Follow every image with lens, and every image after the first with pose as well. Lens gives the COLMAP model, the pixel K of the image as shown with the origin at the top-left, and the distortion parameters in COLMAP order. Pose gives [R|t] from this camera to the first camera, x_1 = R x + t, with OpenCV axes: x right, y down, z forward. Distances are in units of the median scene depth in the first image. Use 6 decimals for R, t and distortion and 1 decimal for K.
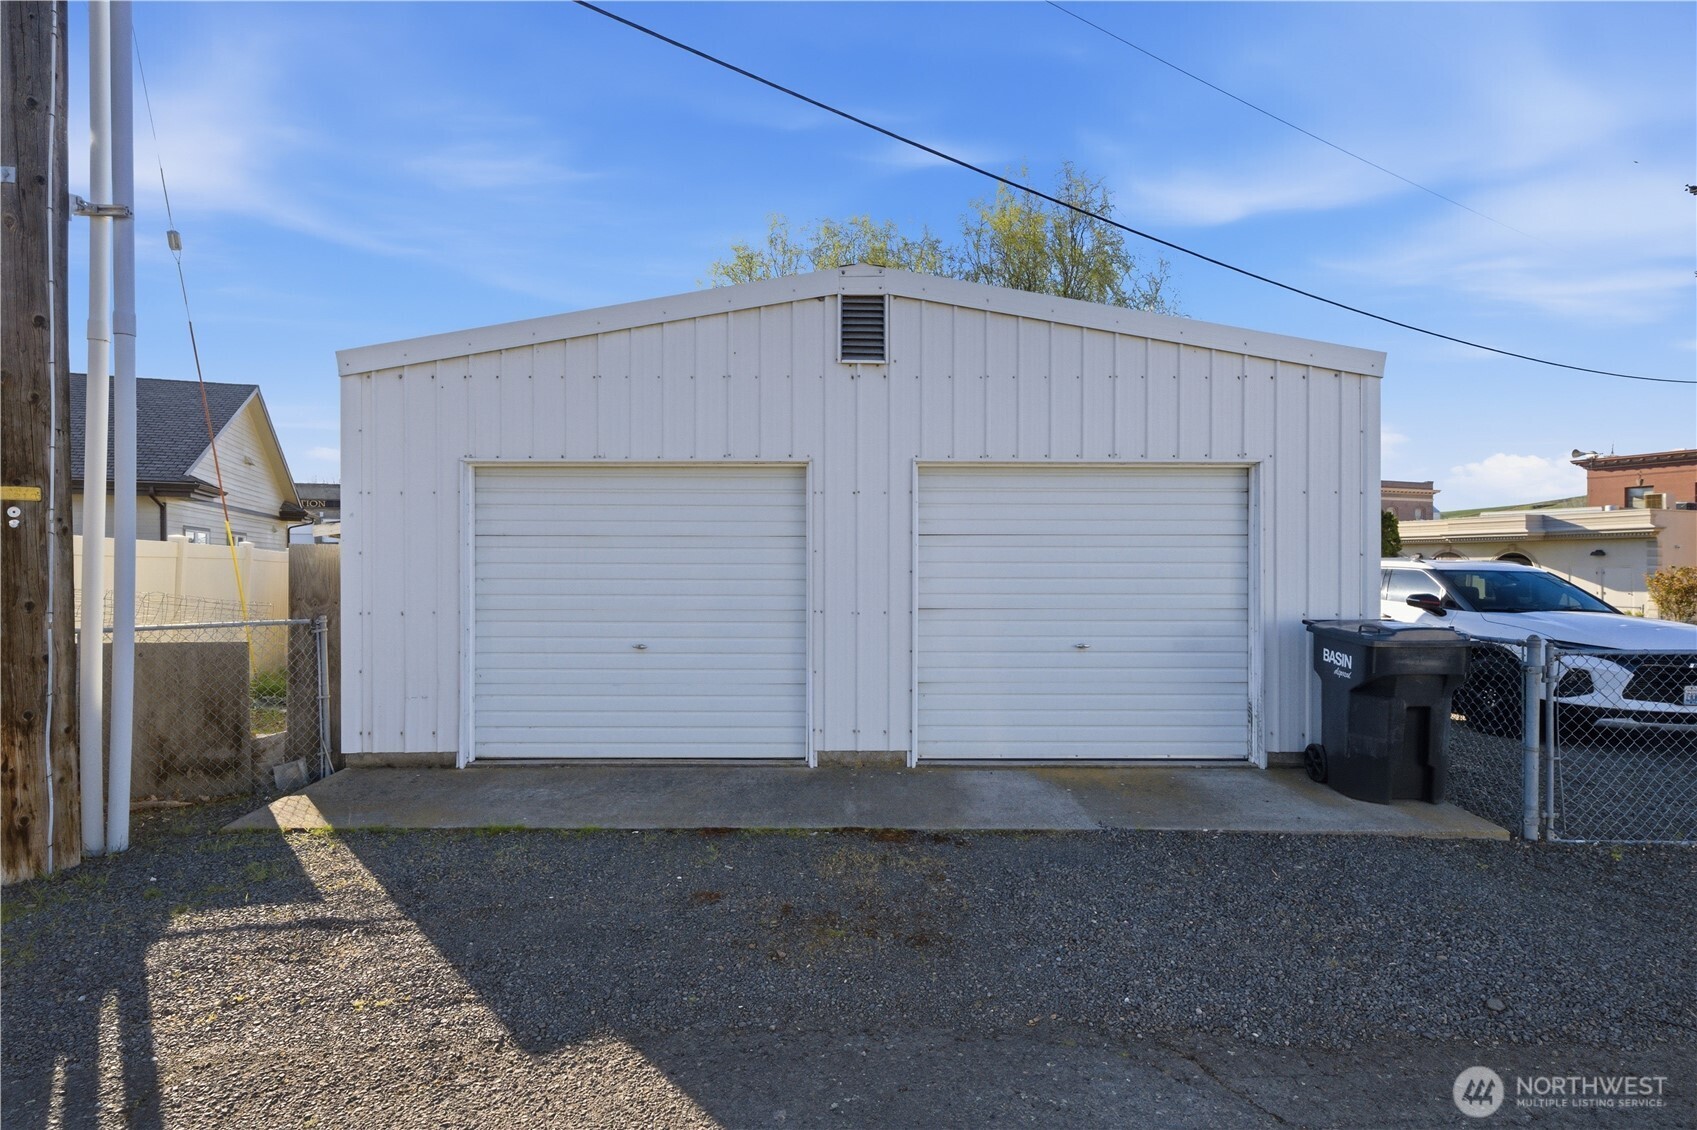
lens RADIAL K [[864.7, 0, 848.5], [0, 864.7, 565.0], [0, 0, 1]] dist [0.012864, -0.000438]
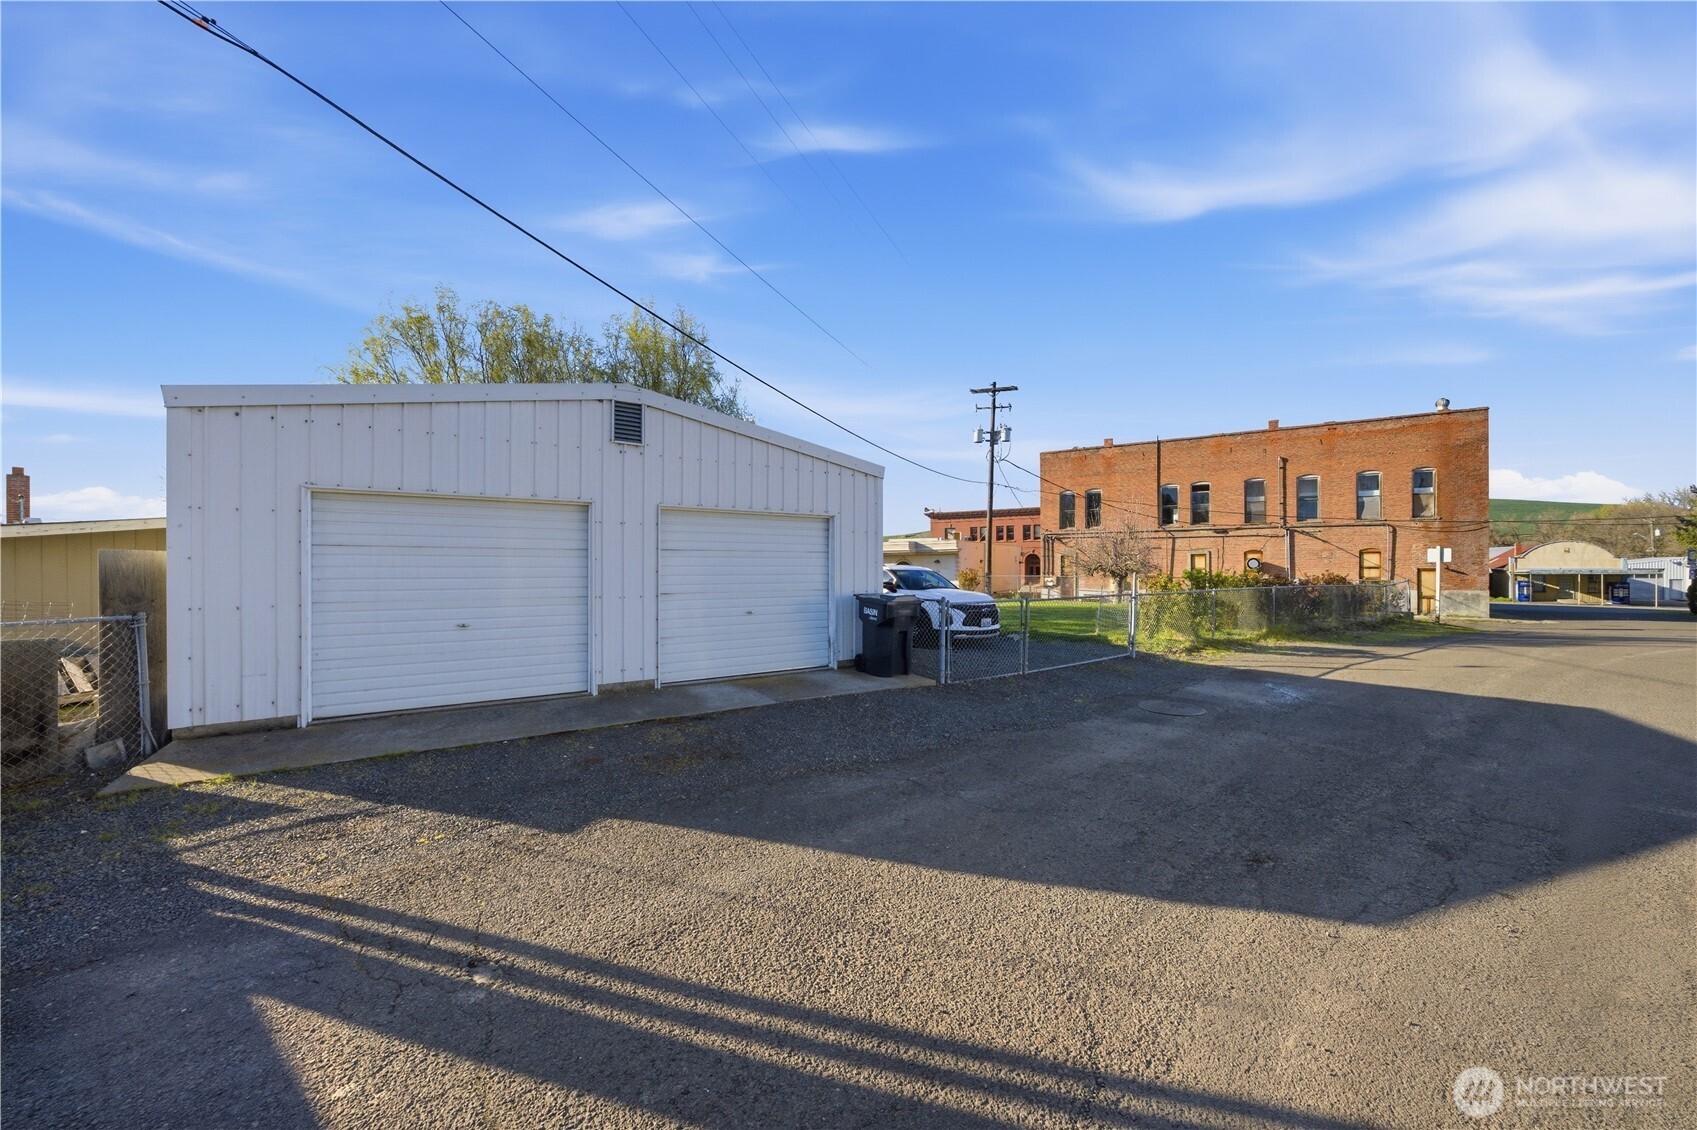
lens RADIAL K [[617.0, 0, 848.5], [0, 617.0, 565.0], [0, 0, 1]] dist [-0.000609, -0.000110]
pose [[0.834338, 0.001030, 0.551252, -0.275623], [0.001630, 0.999989, -0.004336, 0.000718], [-0.551250, 0.004516, 0.834328, -0.198735]]
